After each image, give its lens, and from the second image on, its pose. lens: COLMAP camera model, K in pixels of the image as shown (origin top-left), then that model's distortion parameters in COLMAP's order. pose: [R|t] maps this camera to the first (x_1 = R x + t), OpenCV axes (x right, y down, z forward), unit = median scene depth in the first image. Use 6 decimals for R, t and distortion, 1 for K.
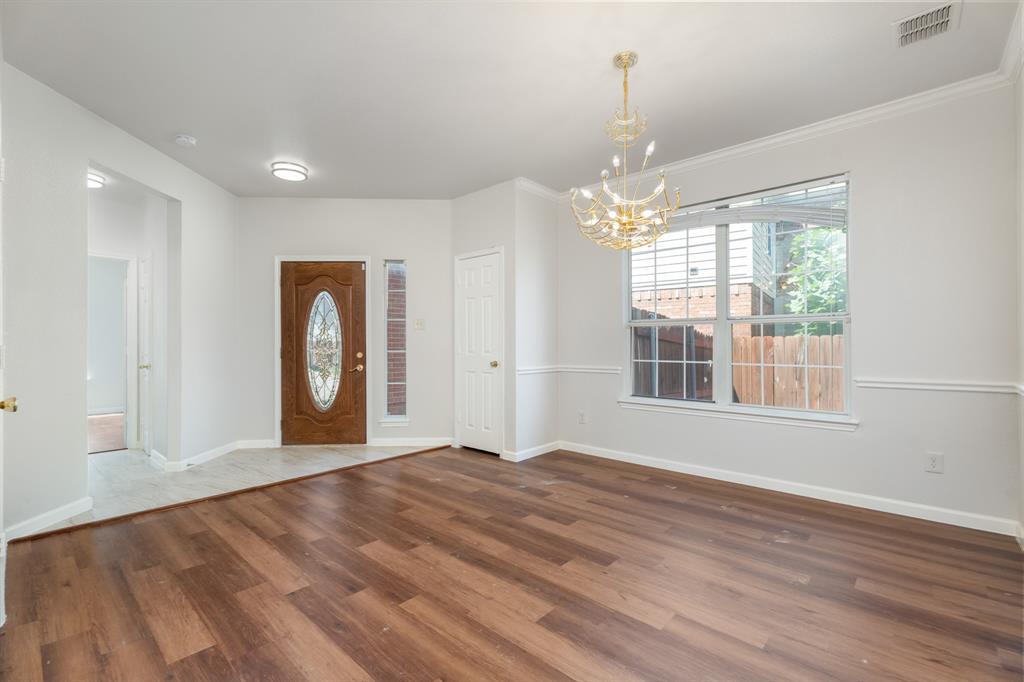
lens RADIAL K [[452.4, 0, 512.8], [0, 452.4, 338.8], [0, 0, 1]] dist [0.000525, -0.000044]
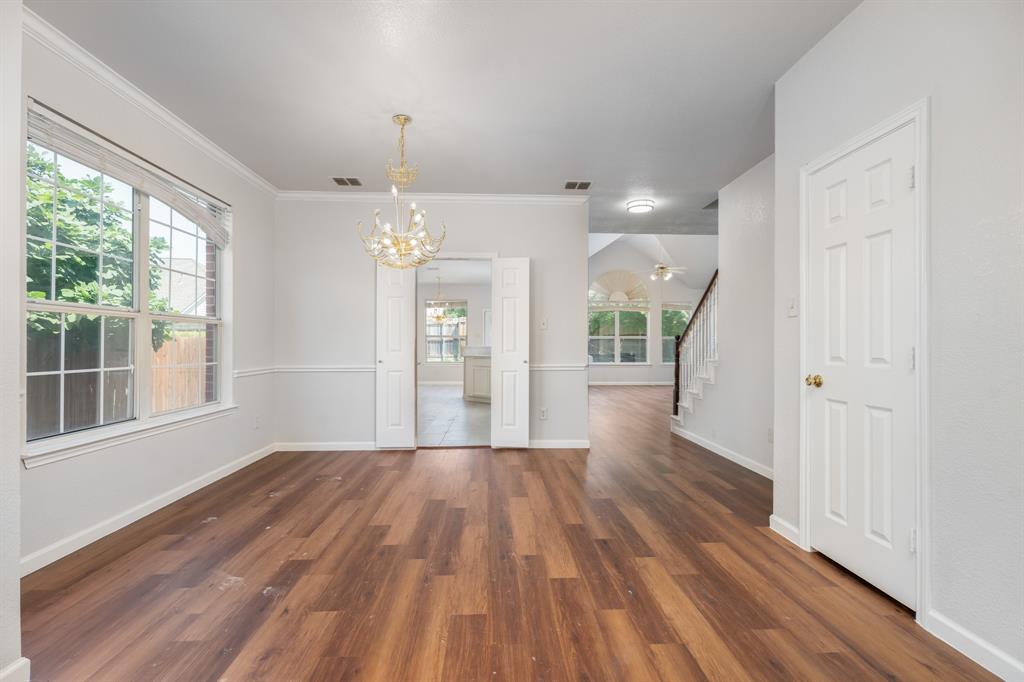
lens RADIAL K [[452.4, 0, 509.2], [0, 452.4, 345.7], [0, 0, 1]] dist [0.000525, -0.000044]
pose [[-0.703512, -0.003327, 0.710675, -0.814409], [-0.011261, 0.999916, -0.006467, 0.019718], [-0.710594, -0.012553, -0.703490, 1.602566]]
